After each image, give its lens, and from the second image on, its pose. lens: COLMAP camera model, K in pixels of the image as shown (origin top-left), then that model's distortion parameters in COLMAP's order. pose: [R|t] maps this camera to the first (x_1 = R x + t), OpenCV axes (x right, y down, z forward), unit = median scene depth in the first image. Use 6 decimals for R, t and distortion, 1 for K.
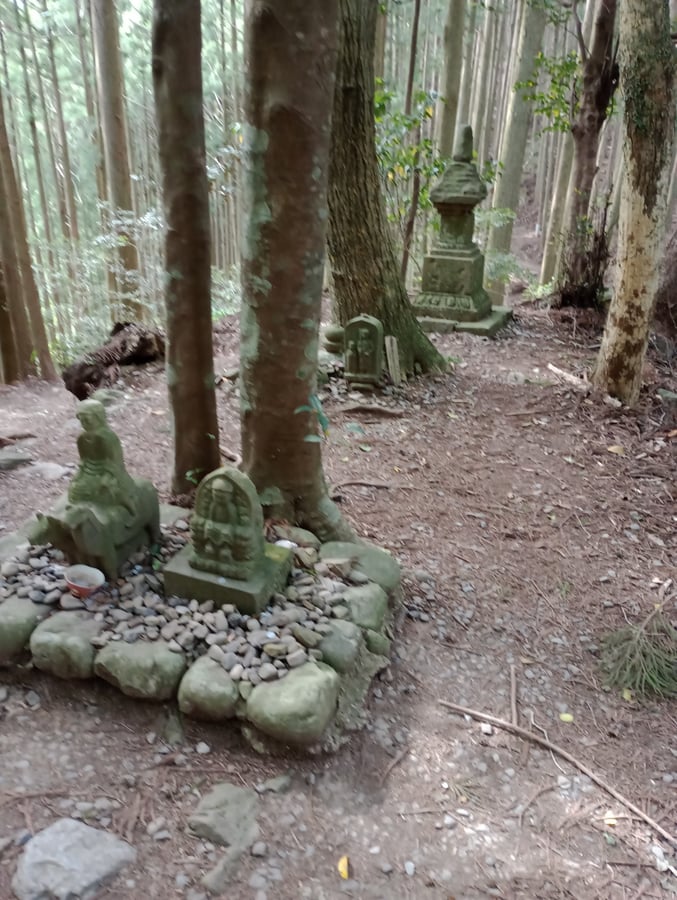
lens RADIAL K [[704.9, 0, 338.5], [0, 704.9, 450.0], [0, 0, 1]] dist [0.001145, -0.038049]
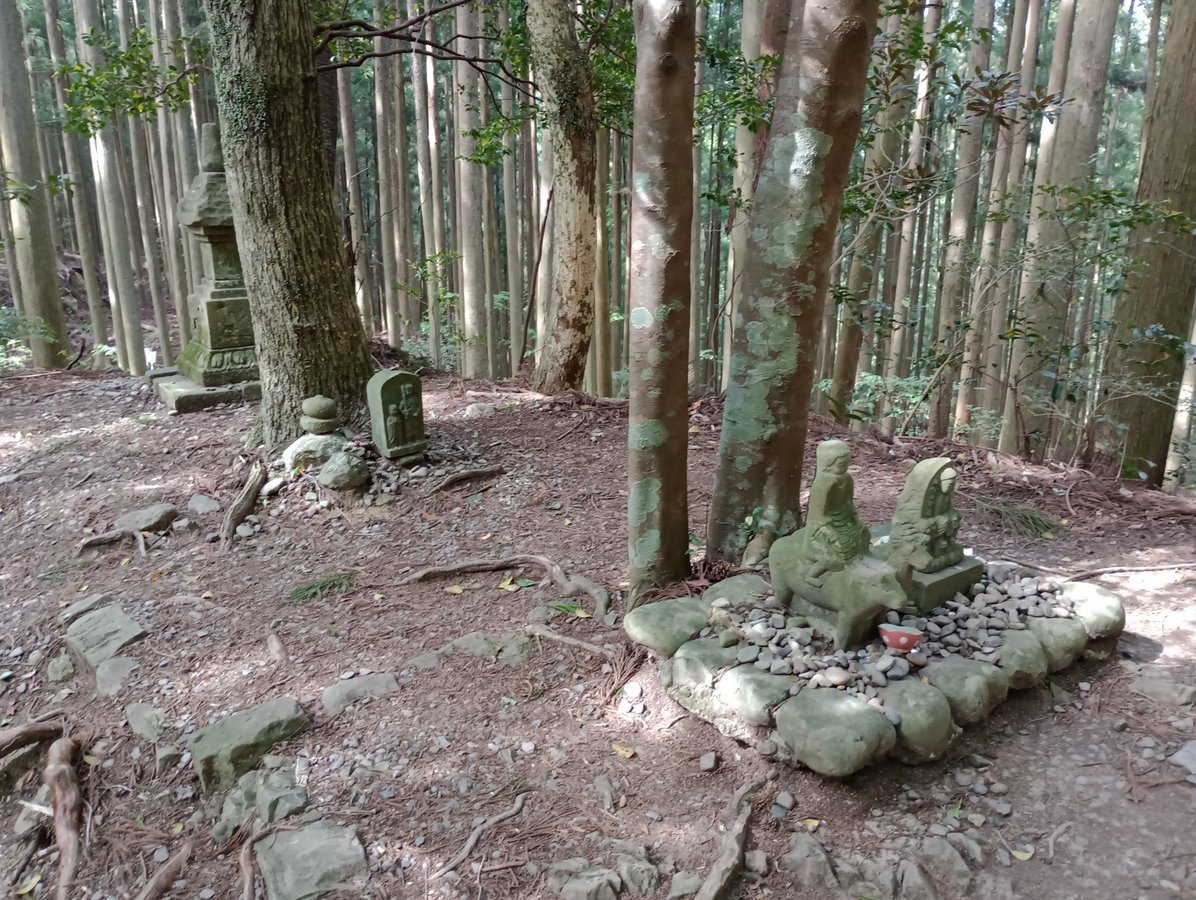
lens RADIAL K [[936.8, 0, 598.0], [0, 936.8, 450.0], [0, 0, 1]] dist [0.001145, -0.038049]
pose [[0.530086, -0.270966, 0.803484, -0.685094], [0.342889, 0.935136, 0.089149, -0.124501], [-0.775523, 0.228249, 0.588614, 0.260279]]
